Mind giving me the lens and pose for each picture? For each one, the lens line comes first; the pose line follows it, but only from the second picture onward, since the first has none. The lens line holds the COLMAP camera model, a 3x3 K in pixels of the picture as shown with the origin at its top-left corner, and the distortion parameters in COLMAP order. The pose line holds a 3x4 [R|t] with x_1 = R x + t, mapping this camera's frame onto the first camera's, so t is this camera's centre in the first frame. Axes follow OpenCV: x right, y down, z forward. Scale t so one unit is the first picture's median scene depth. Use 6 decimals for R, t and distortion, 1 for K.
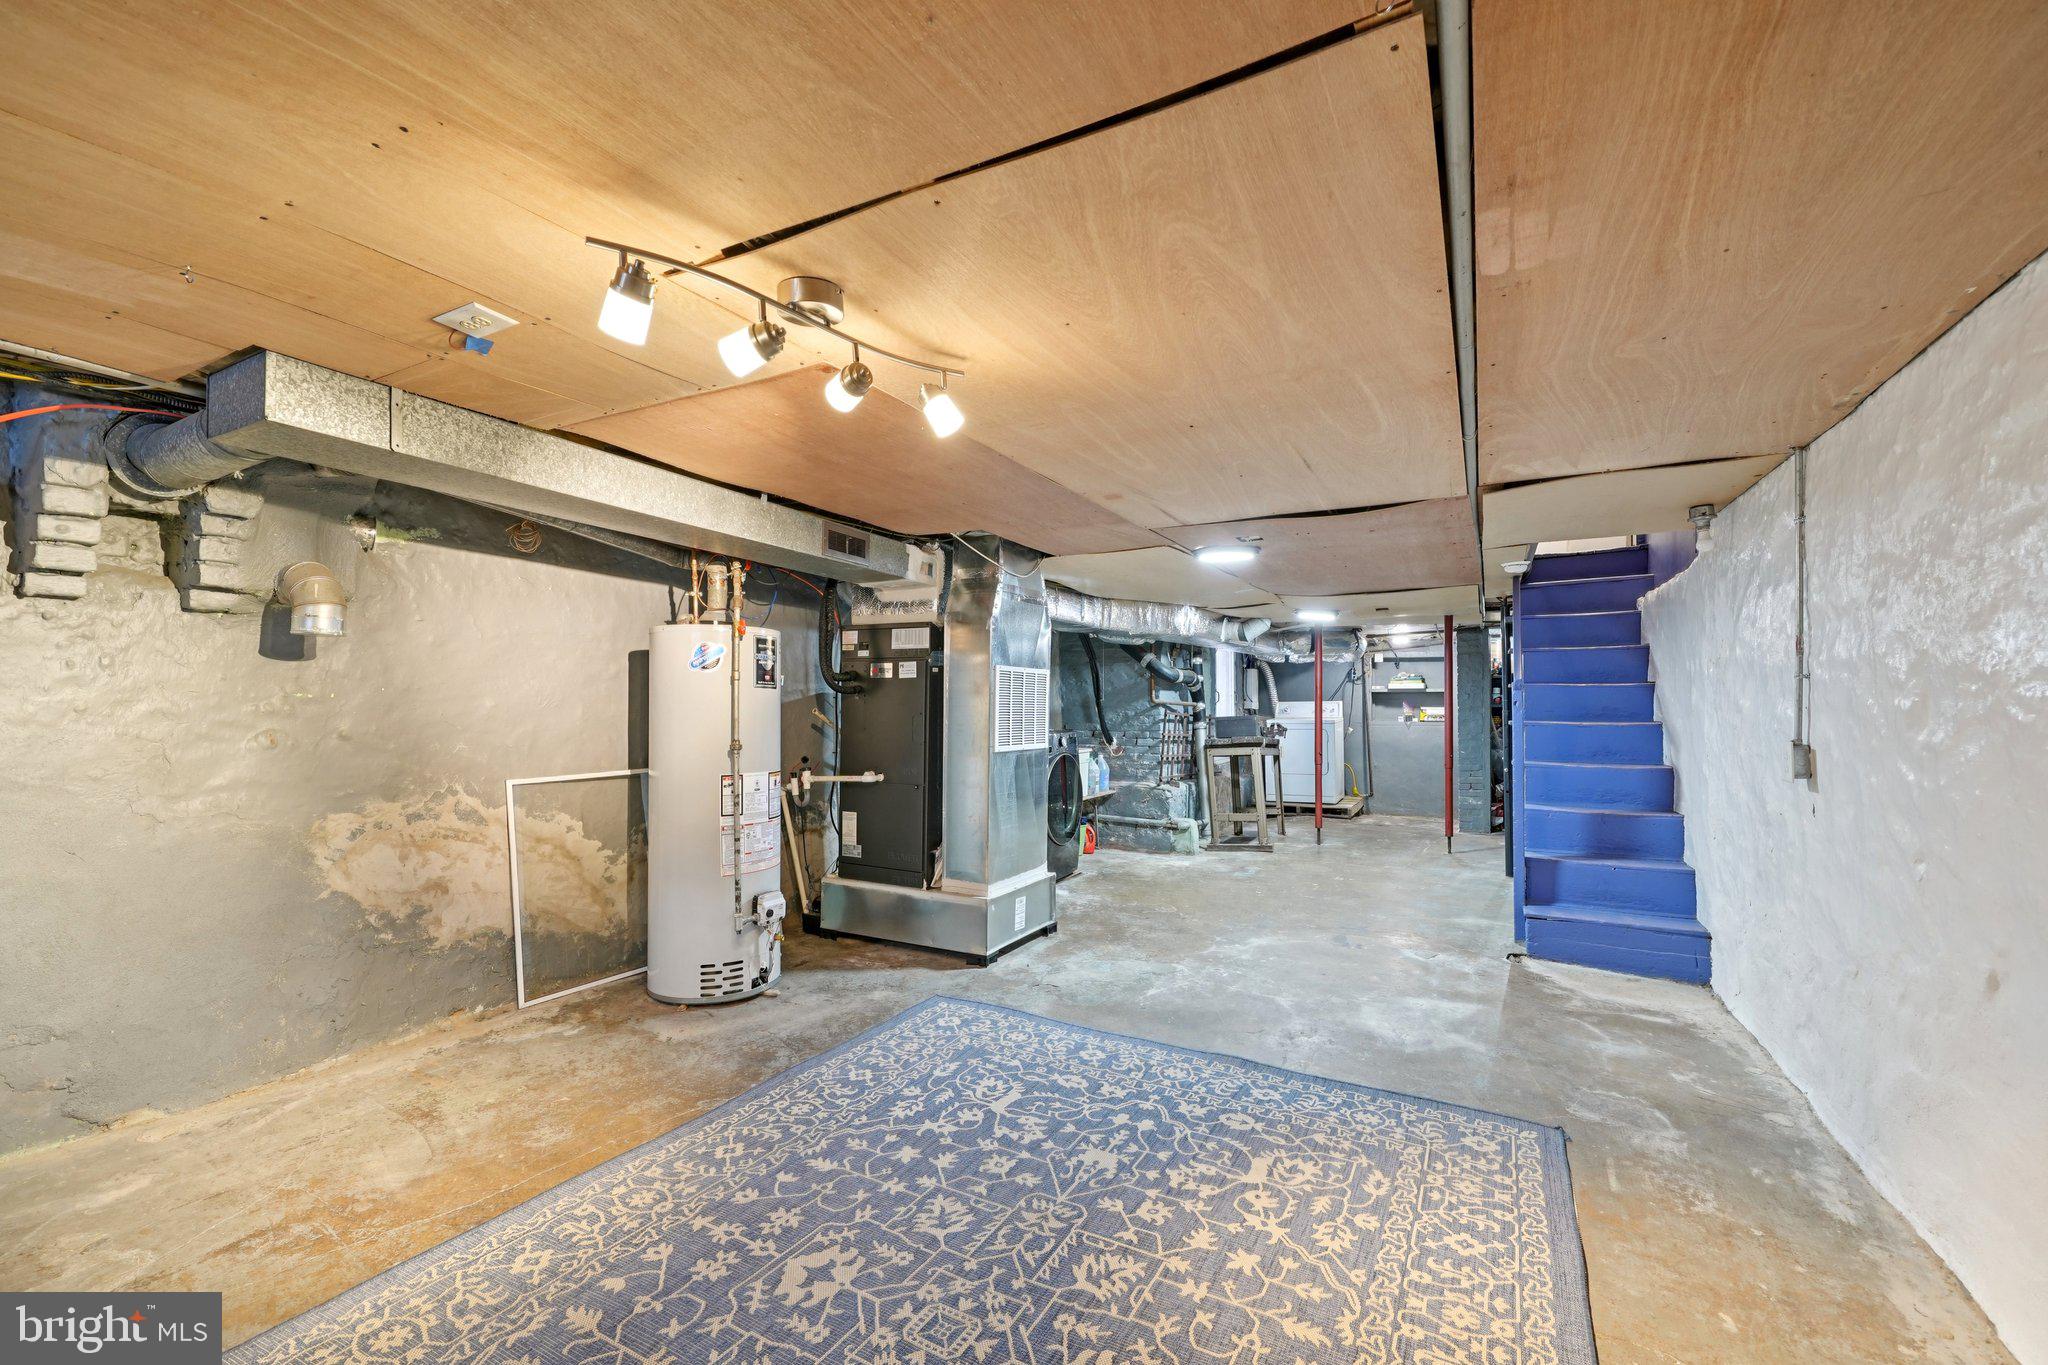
lens RADIAL K [[848.9, 0, 1020.8], [0, 848.9, 702.9], [0, 0, 1]] dist [-0.000178, -0.000014]
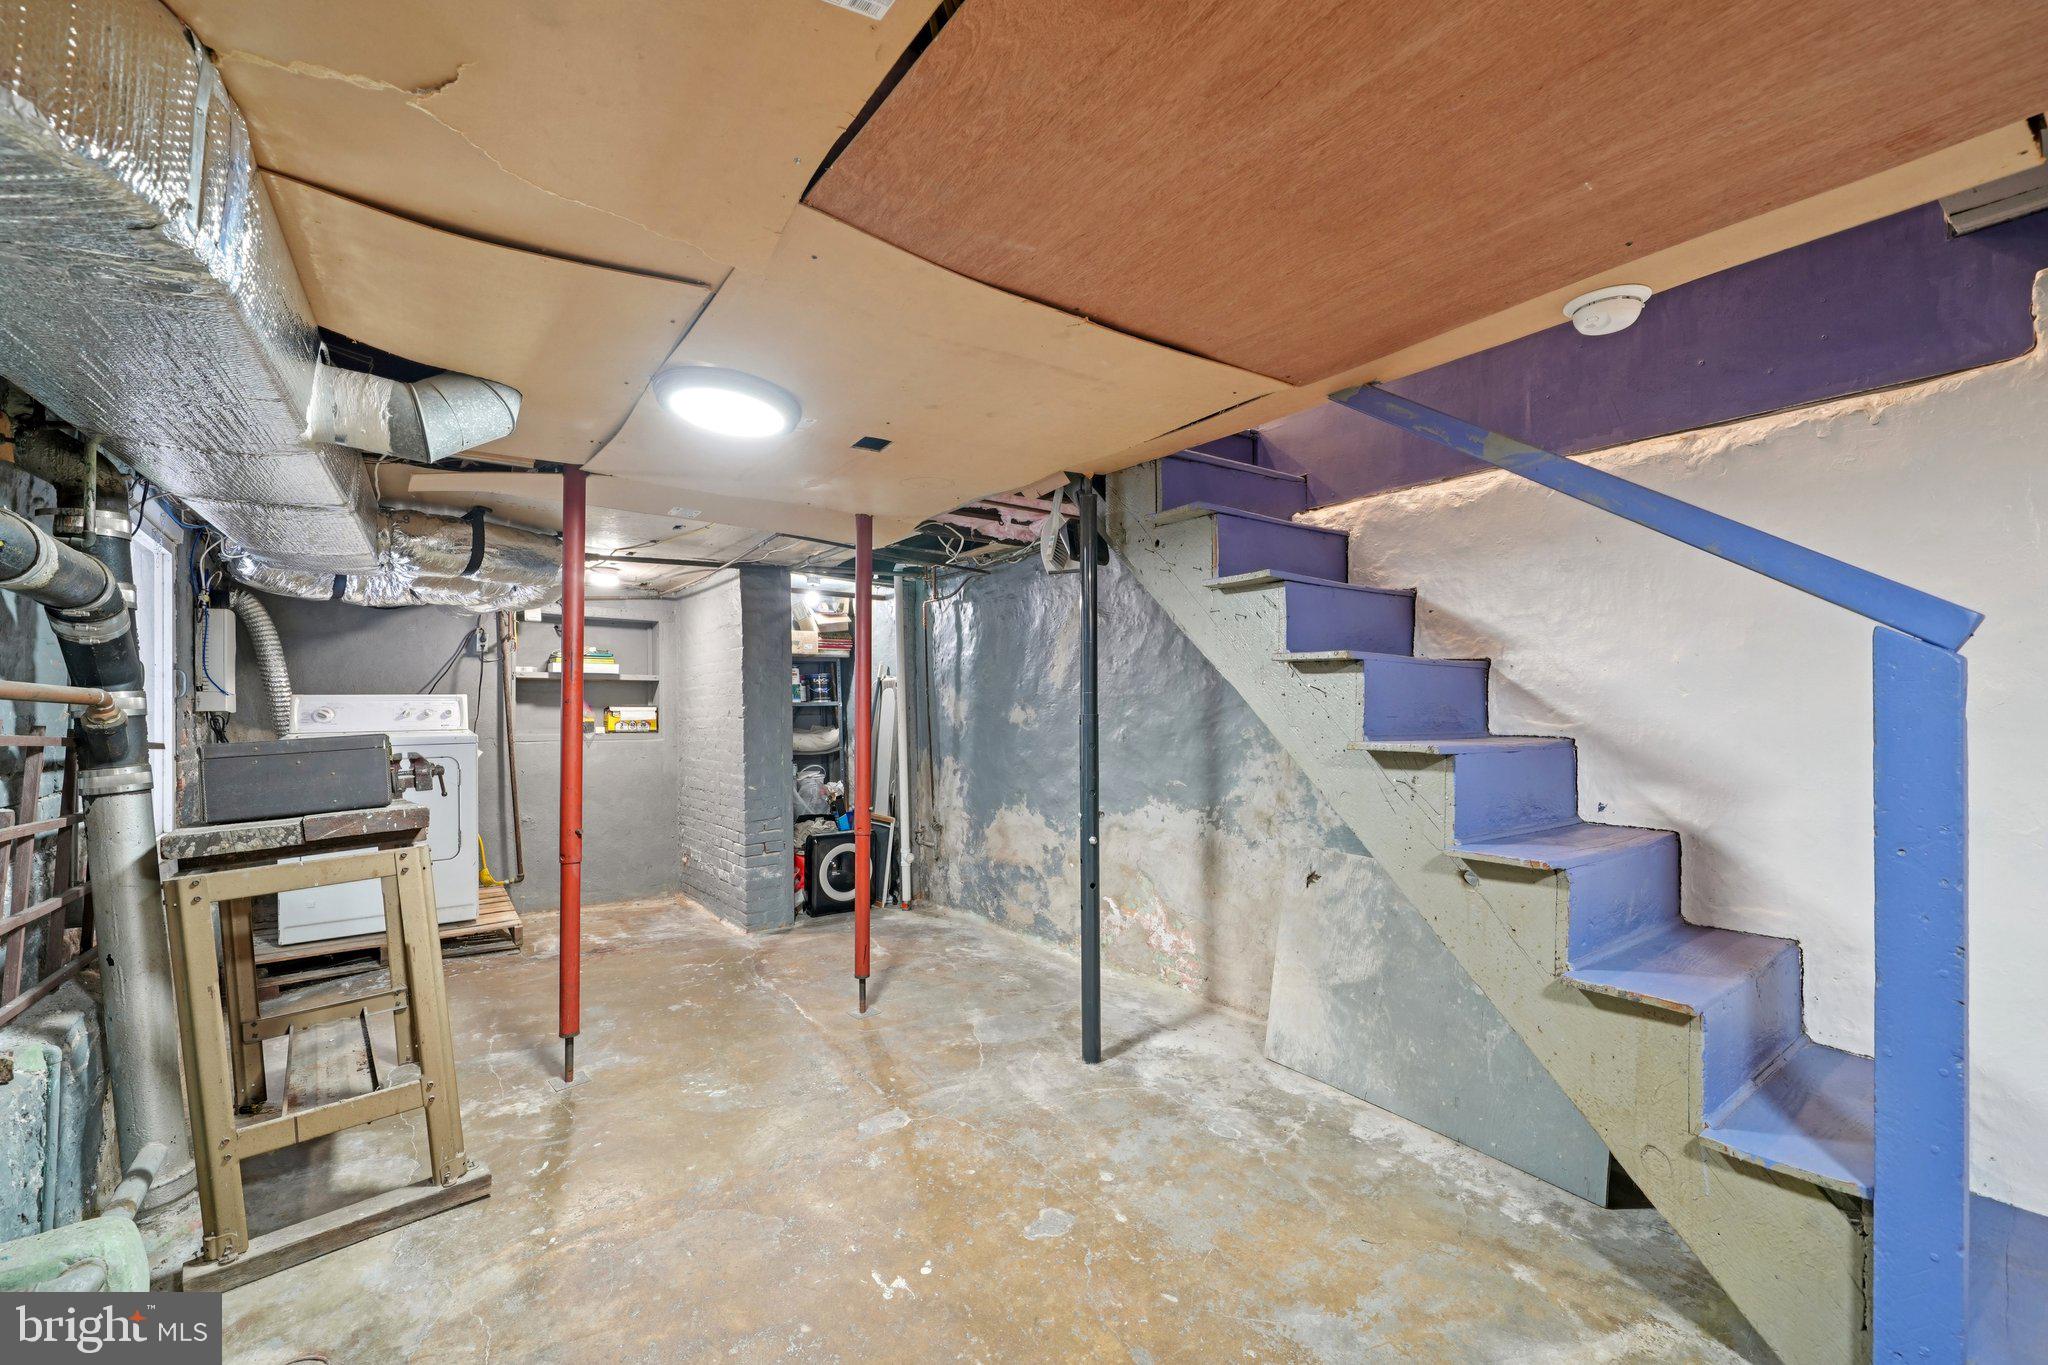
lens RADIAL K [[848.9, 0, 1020.8], [0, 848.9, 702.9], [0, 0, 1]] dist [-0.000178, -0.000014]
pose [[0.426237, 0.001768, 0.904610, 0.076504], [-0.002891, 0.999996, -0.000593, 0.001989], [-0.904607, -0.002363, 0.426240, 0.511143]]
